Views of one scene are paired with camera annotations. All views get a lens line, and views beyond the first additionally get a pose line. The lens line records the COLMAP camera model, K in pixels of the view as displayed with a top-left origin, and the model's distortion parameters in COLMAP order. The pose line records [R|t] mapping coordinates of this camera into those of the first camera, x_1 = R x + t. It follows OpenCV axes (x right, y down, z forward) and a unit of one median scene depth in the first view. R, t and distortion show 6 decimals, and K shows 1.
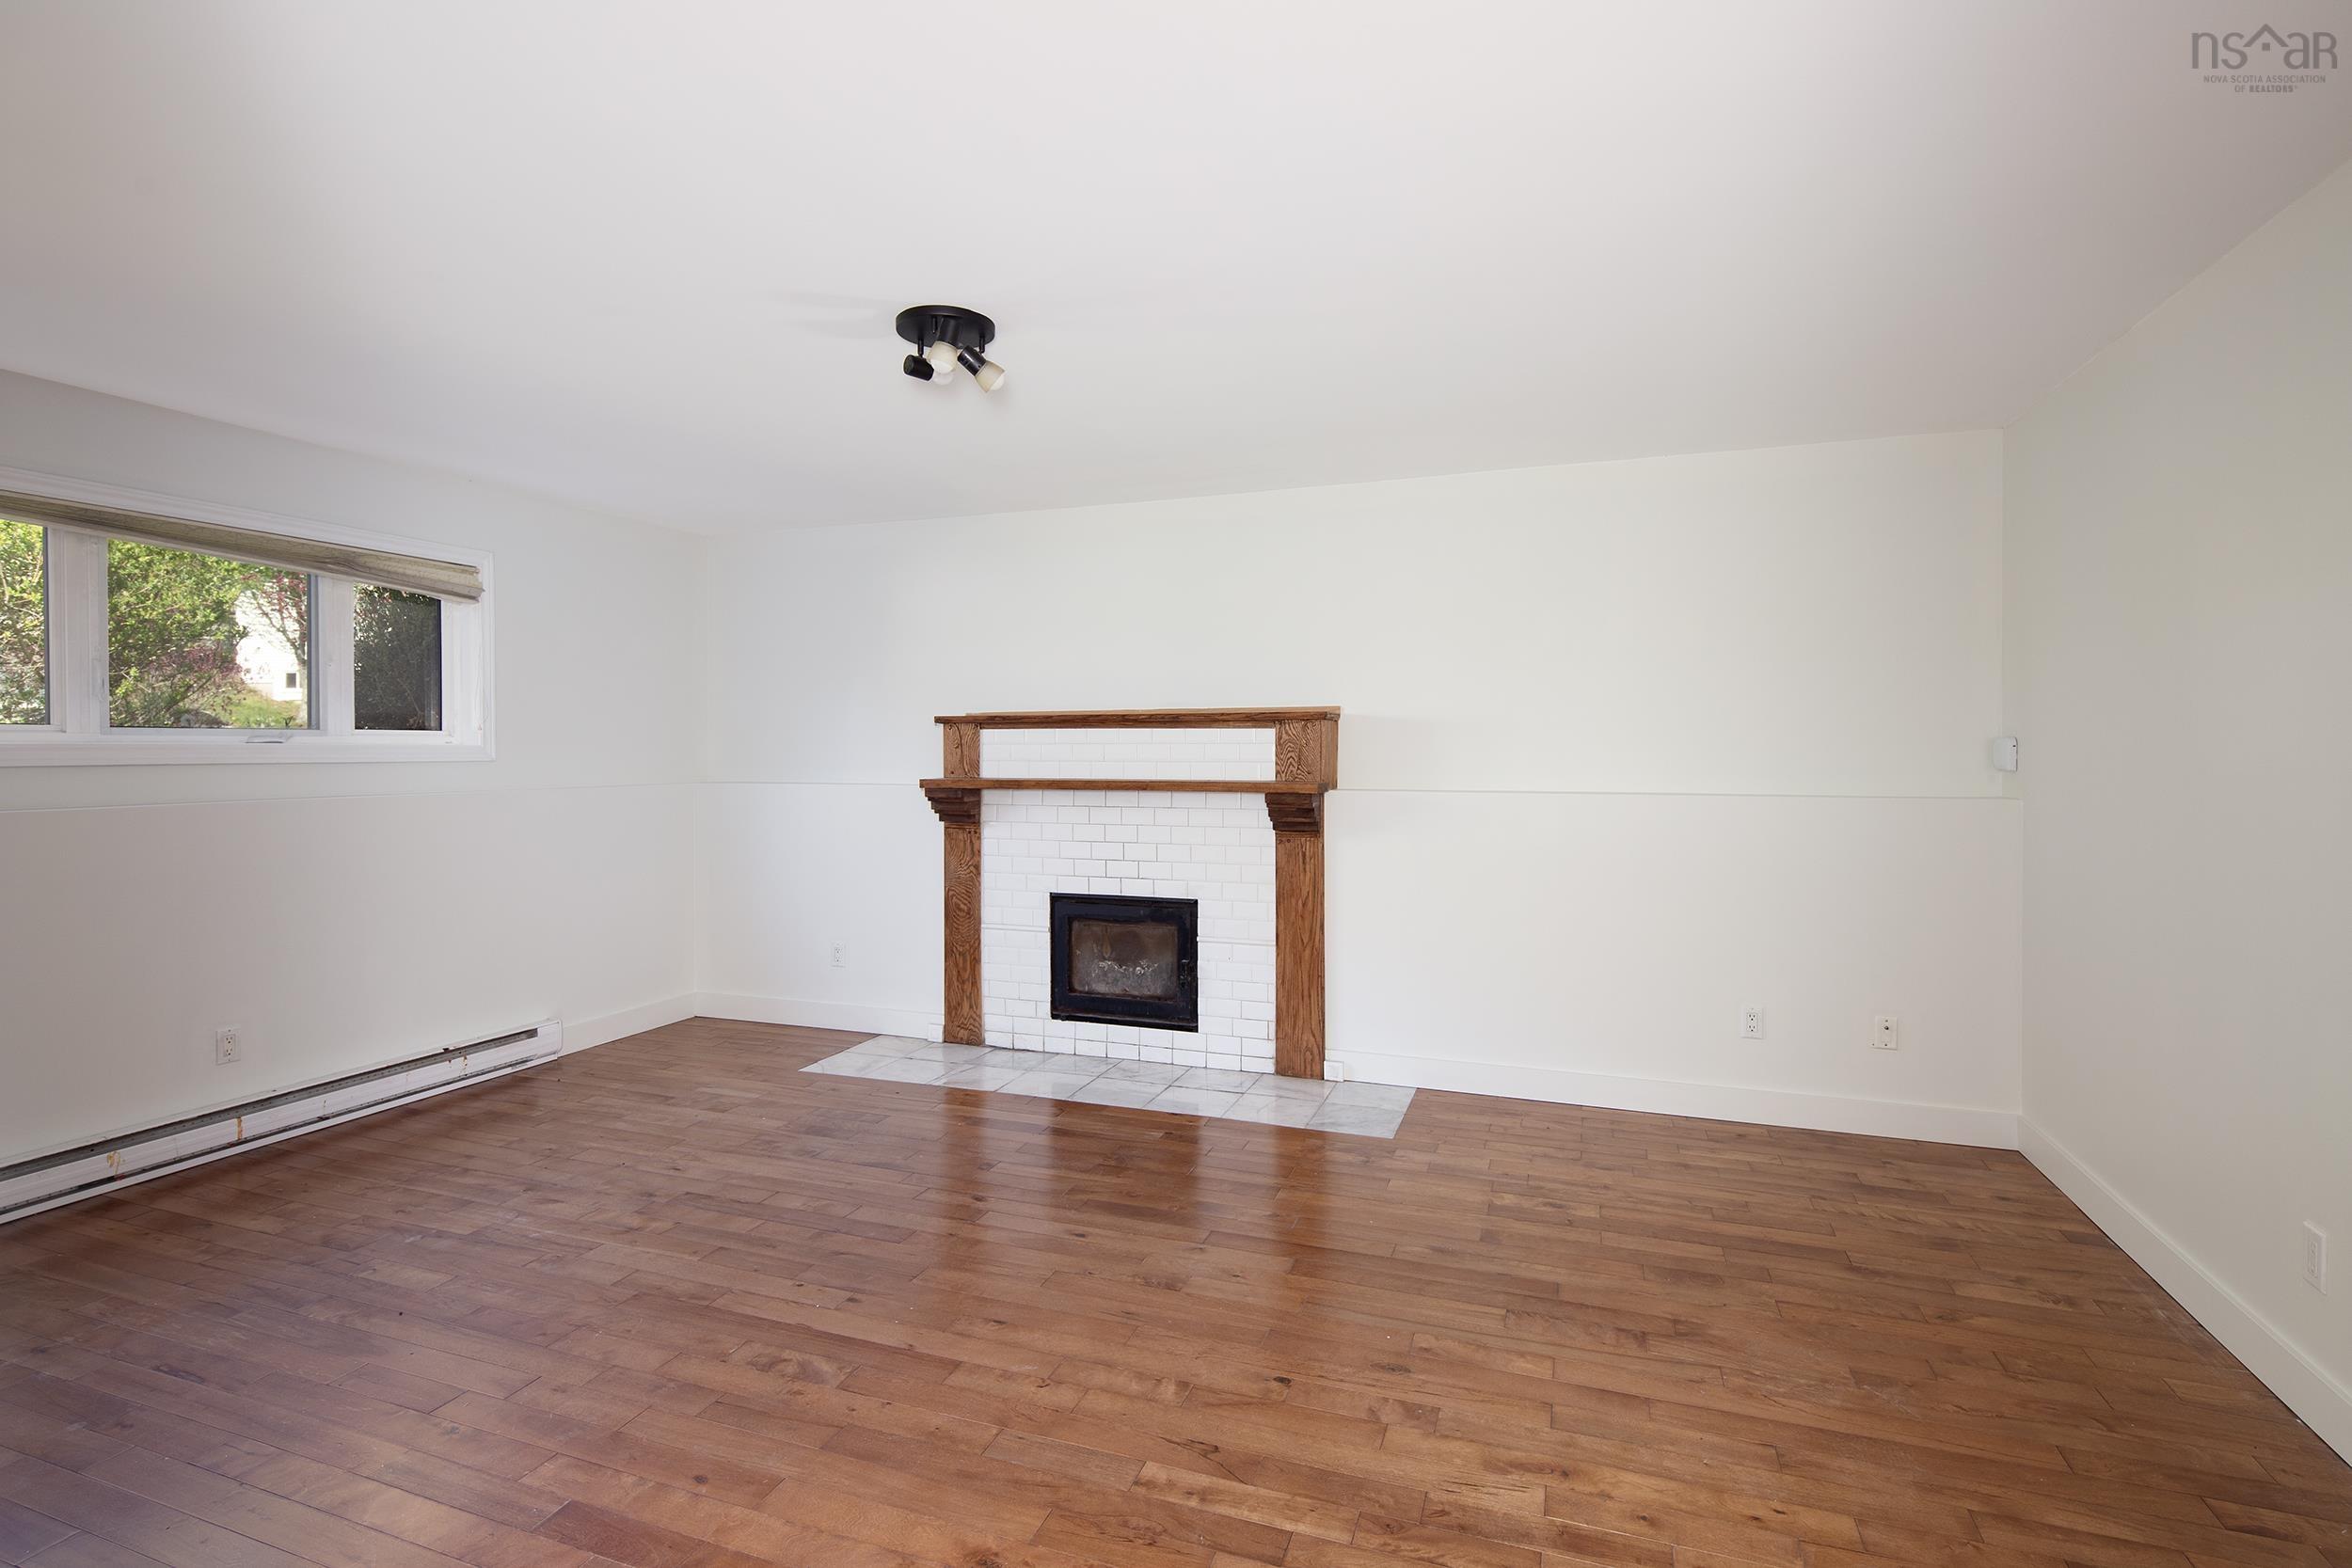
lens RADIAL K [[1124.1, 0, 1178.5], [0, 1124.1, 790.1], [0, 0, 1]] dist [-0.012708, 0.000363]
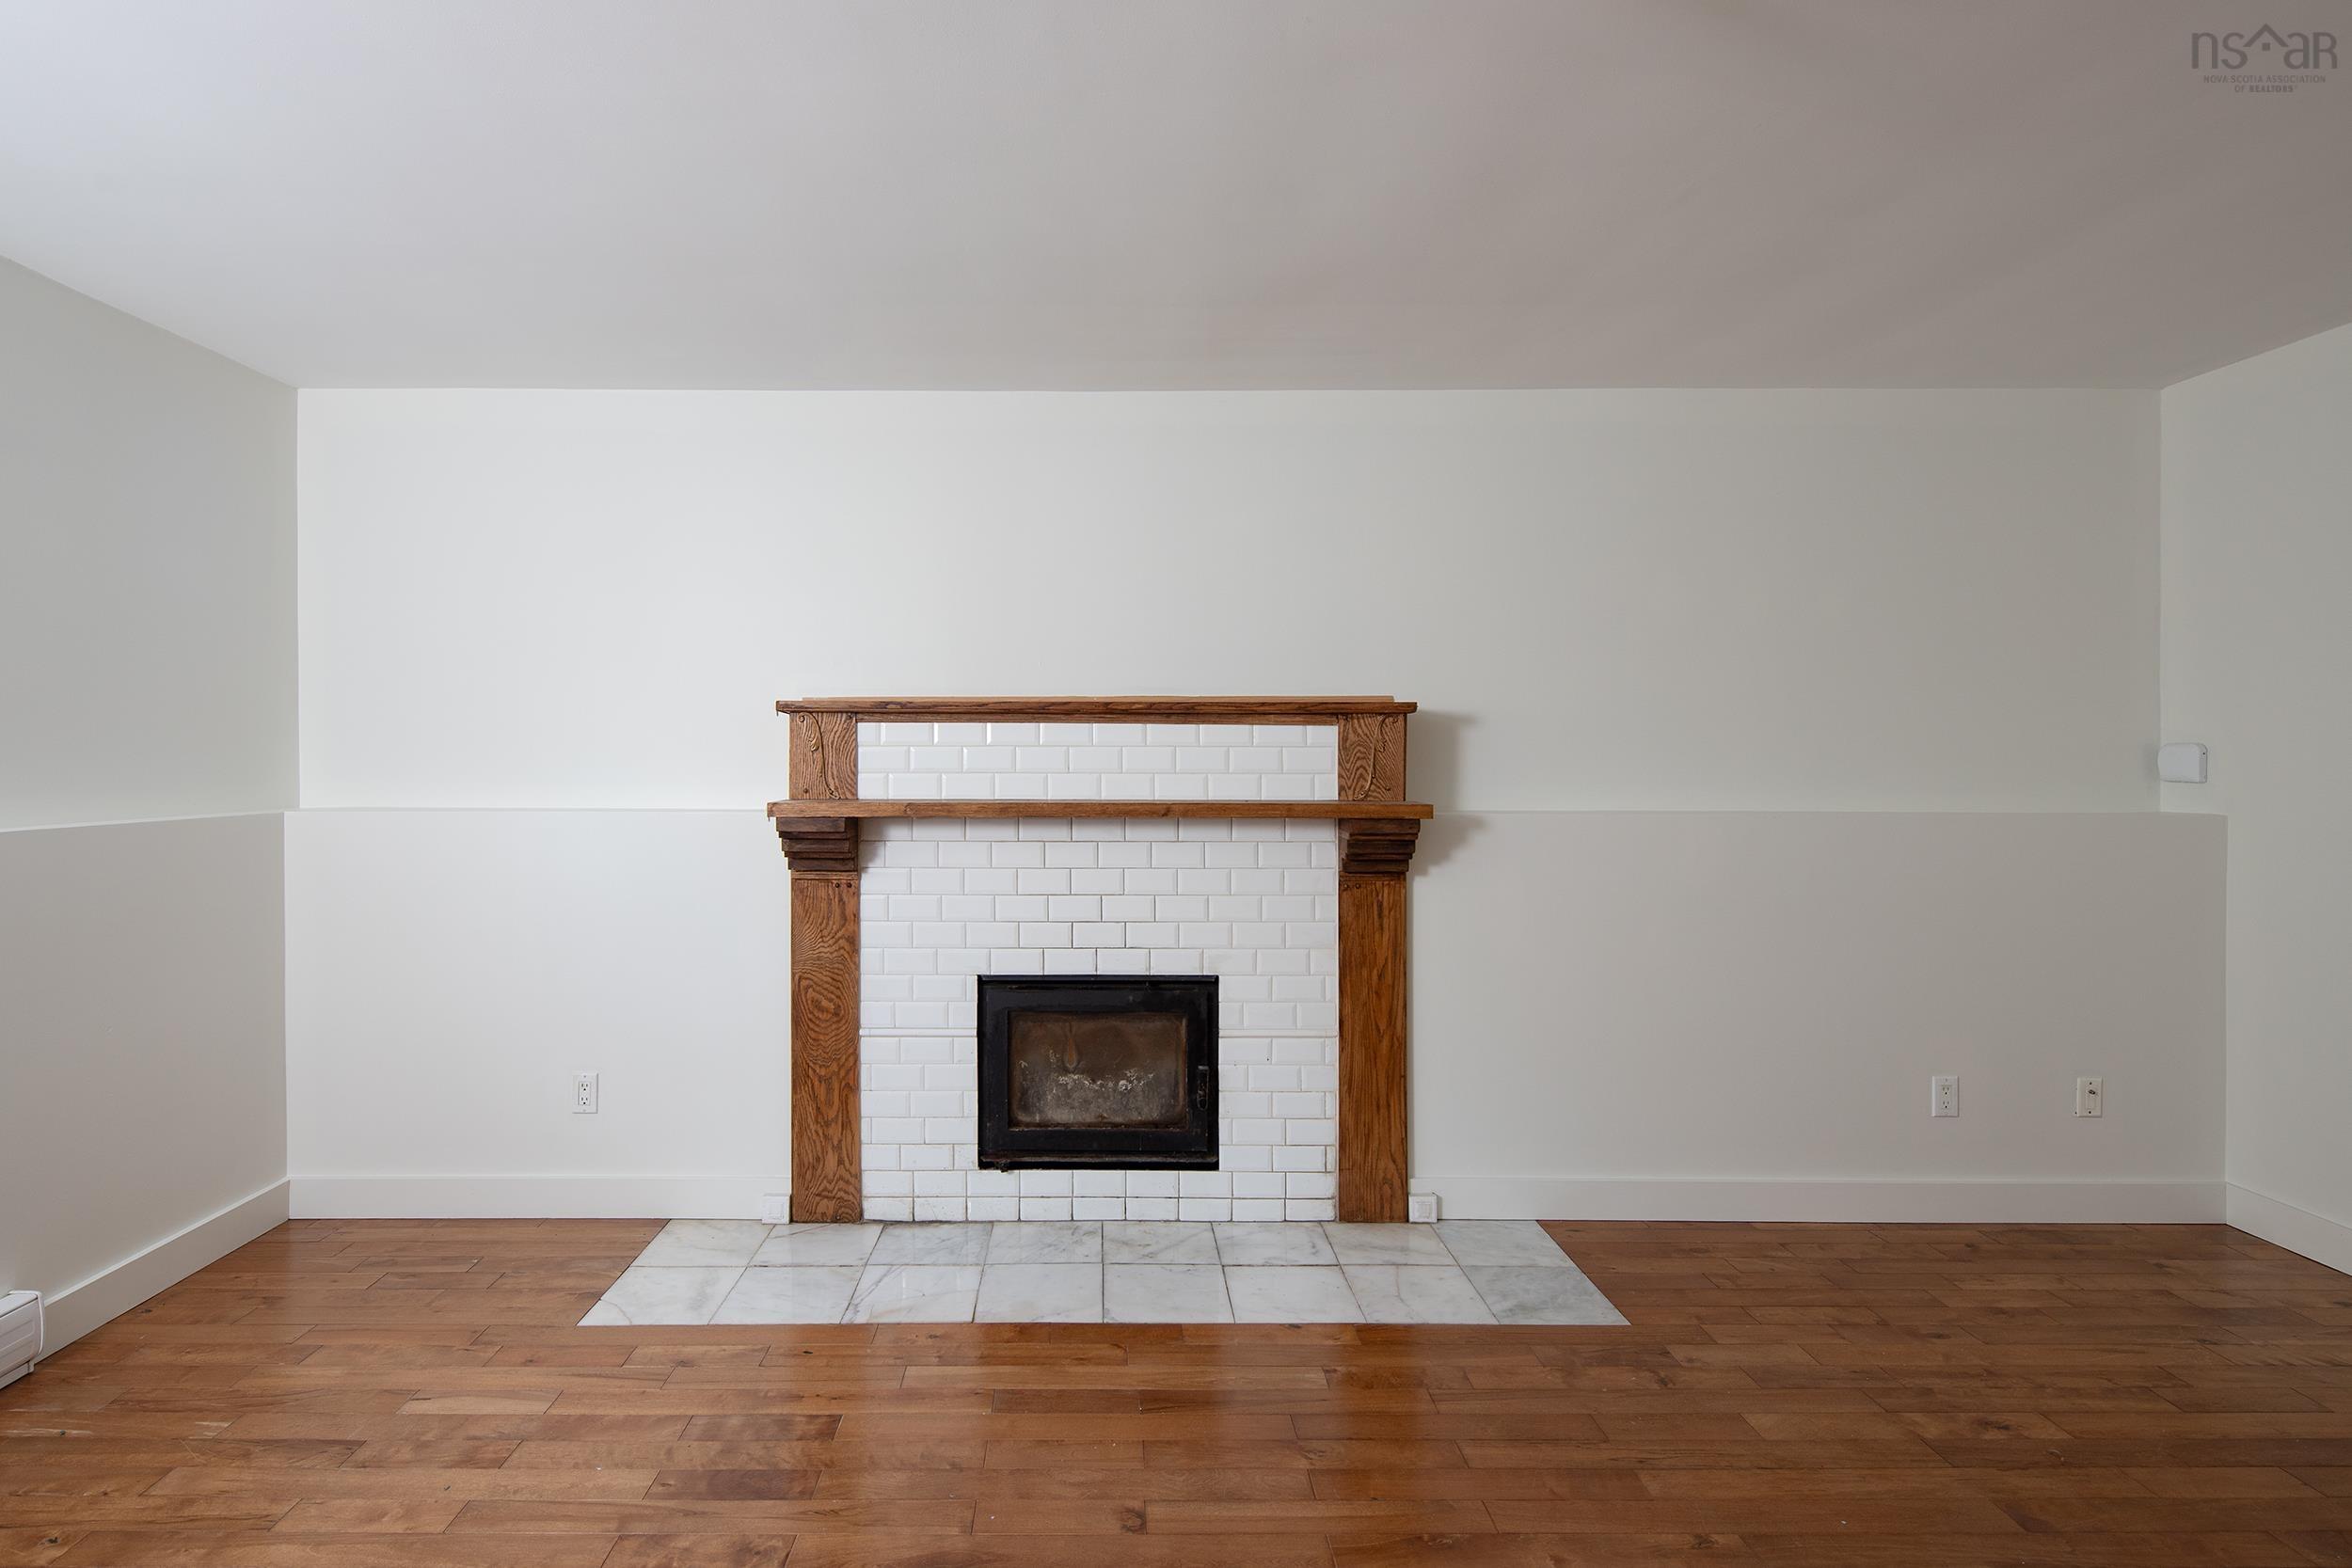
lens RADIAL K [[1205.5, 0, 1172.1], [0, 1205.5, 779.0], [0, 0, 1]] dist [-0.003858, -0.003223]
pose [[0.939318, -0.005989, 0.342995, -0.258791], [0.009862, 0.999906, -0.009549, -0.015090], [-0.342905, 0.012353, 0.939289, 0.320853]]
